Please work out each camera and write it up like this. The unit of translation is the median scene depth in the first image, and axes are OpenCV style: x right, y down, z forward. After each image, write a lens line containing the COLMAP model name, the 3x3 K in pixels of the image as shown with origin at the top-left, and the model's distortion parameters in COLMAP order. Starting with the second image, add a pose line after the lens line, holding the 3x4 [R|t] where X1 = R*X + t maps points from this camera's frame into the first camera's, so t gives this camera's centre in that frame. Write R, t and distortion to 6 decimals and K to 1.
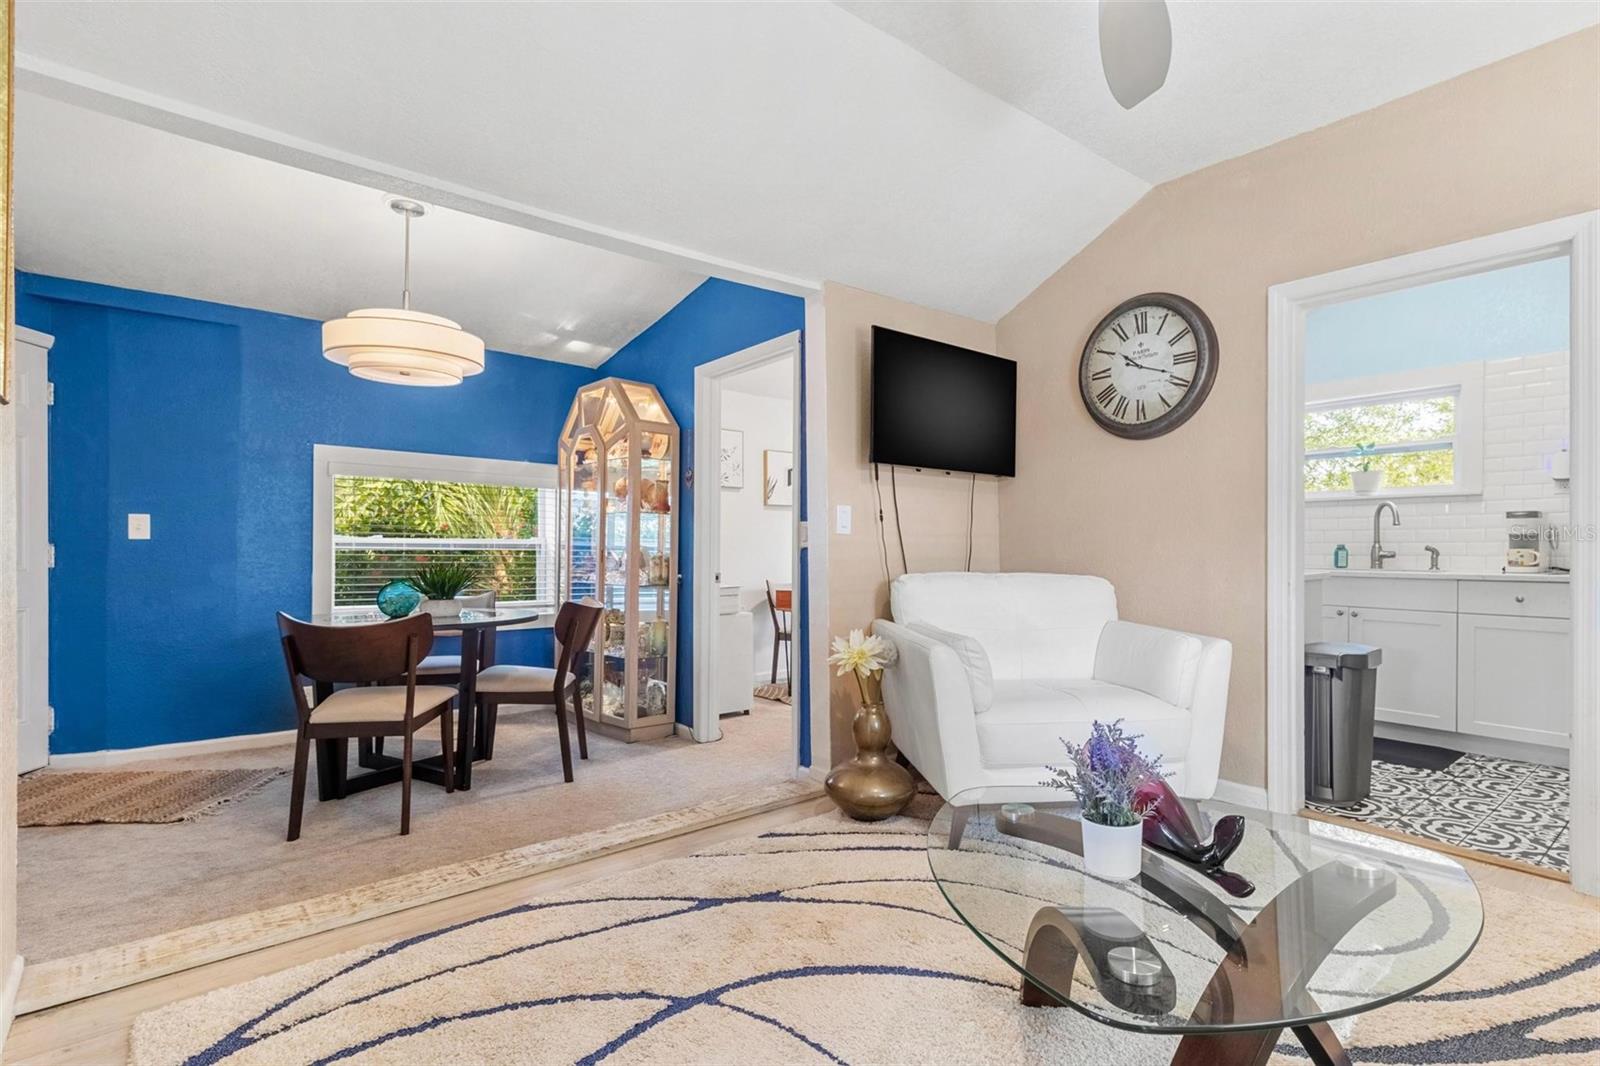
lens RADIAL K [[750.5, 0, 808.3], [0, 750.5, 542.6], [0, 0, 1]] dist [0.005282, 0.000780]
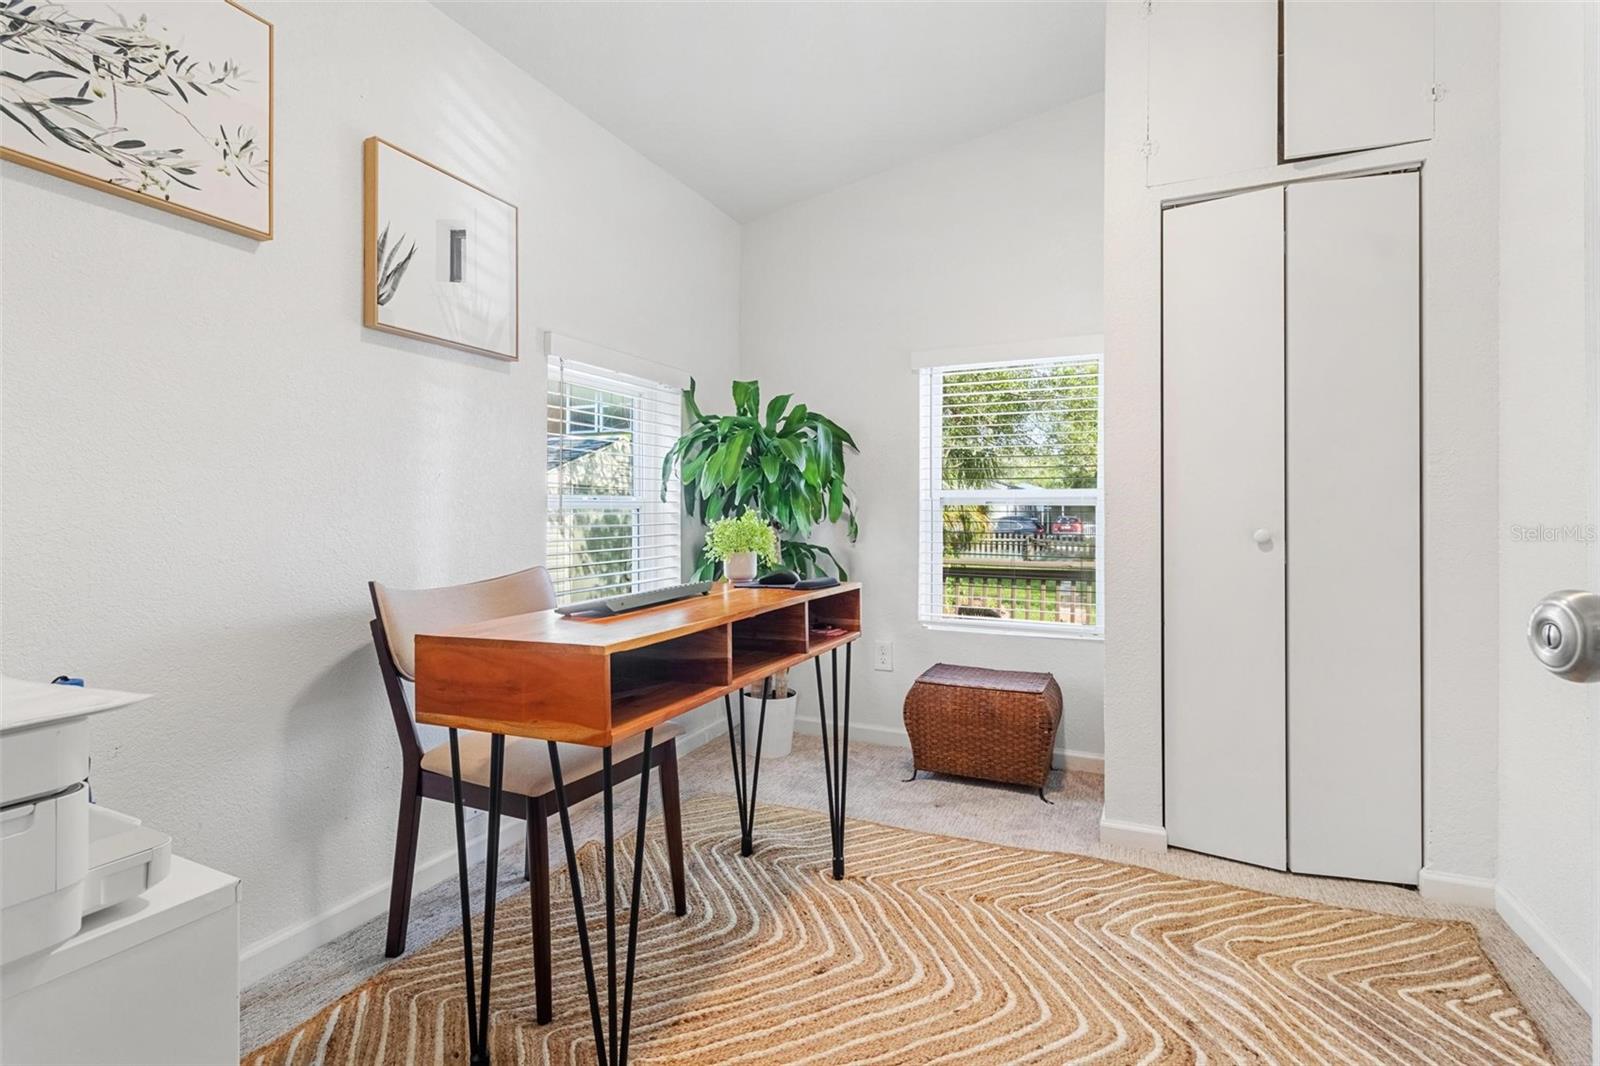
lens RADIAL K [[740.2, 0, 800.1], [0, 740.2, 507.0], [0, 0, 1]] dist [0.005969, 0.000354]
pose [[0.896132, 0.007682, 0.443721, -0.050311], [-0.007615, 0.999969, -0.001935, 0.031507], [-0.443722, -0.001645, 0.896163, 0.976512]]
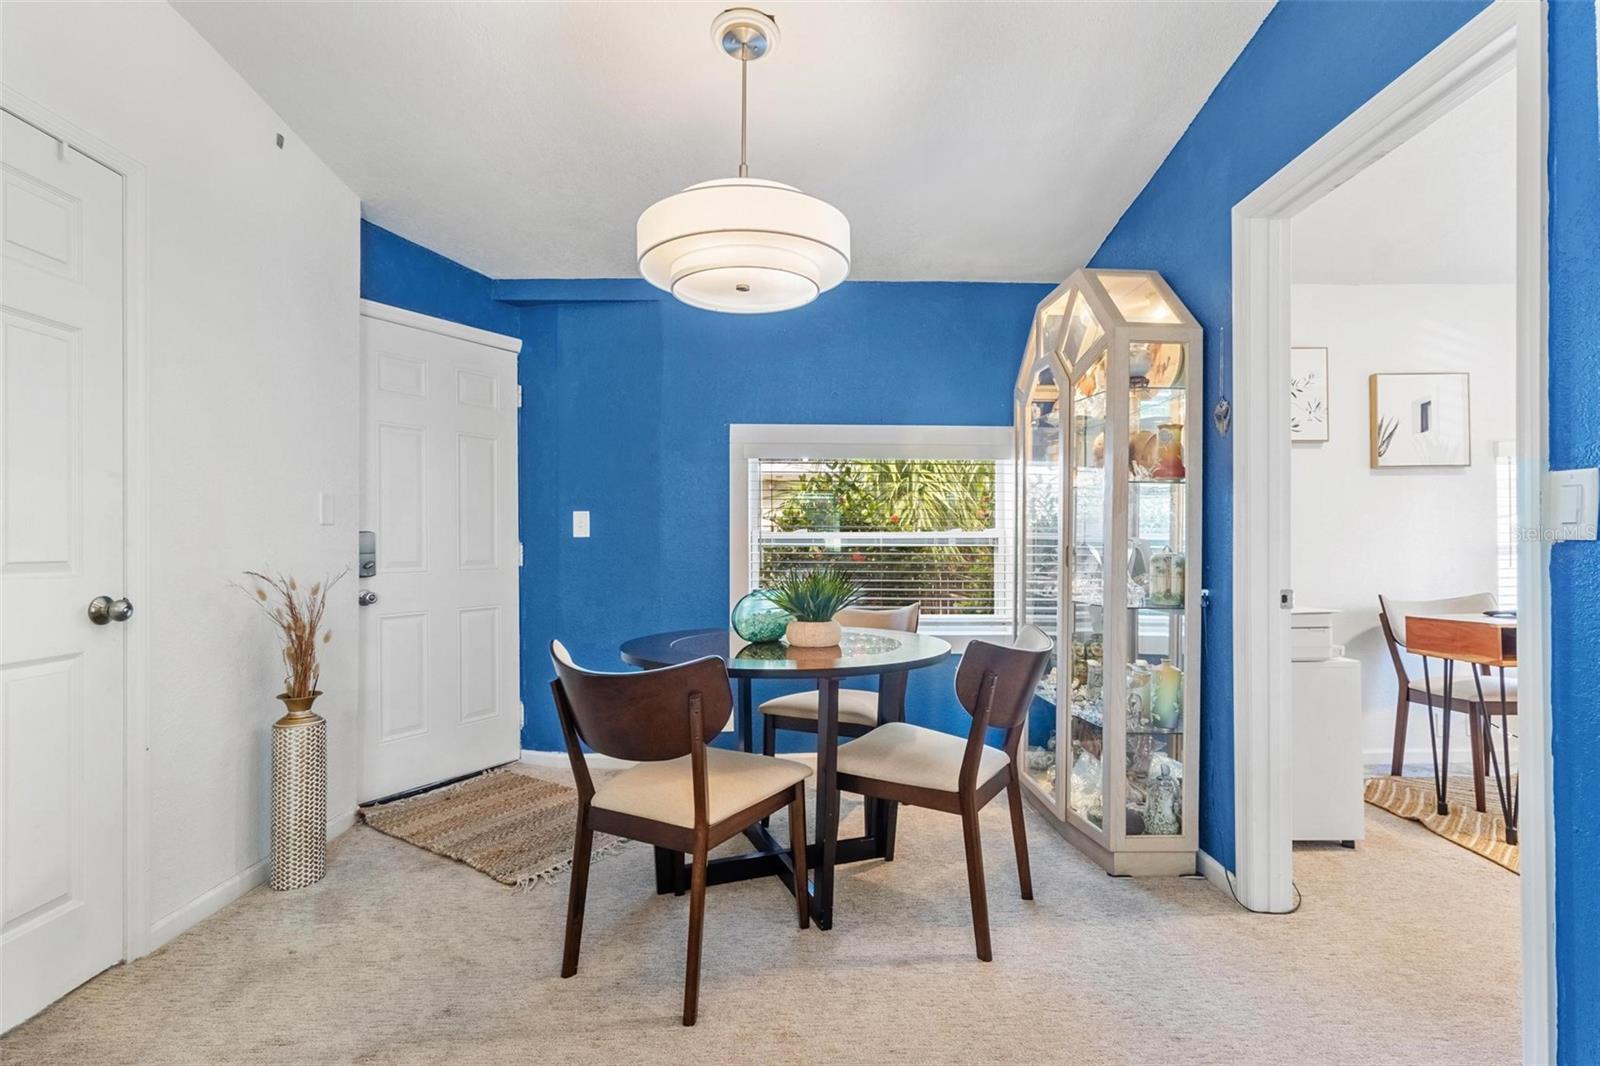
lens RADIAL K [[750.5, 0, 808.3], [0, 750.5, 542.6], [0, 0, 1]] dist [0.005282, 0.000780]
pose [[0.781875, -0.006974, -0.623396, -0.053241], [0.012912, 0.999904, 0.005009, 0.000974], [0.623301, -0.011965, 0.781891, 0.378463]]
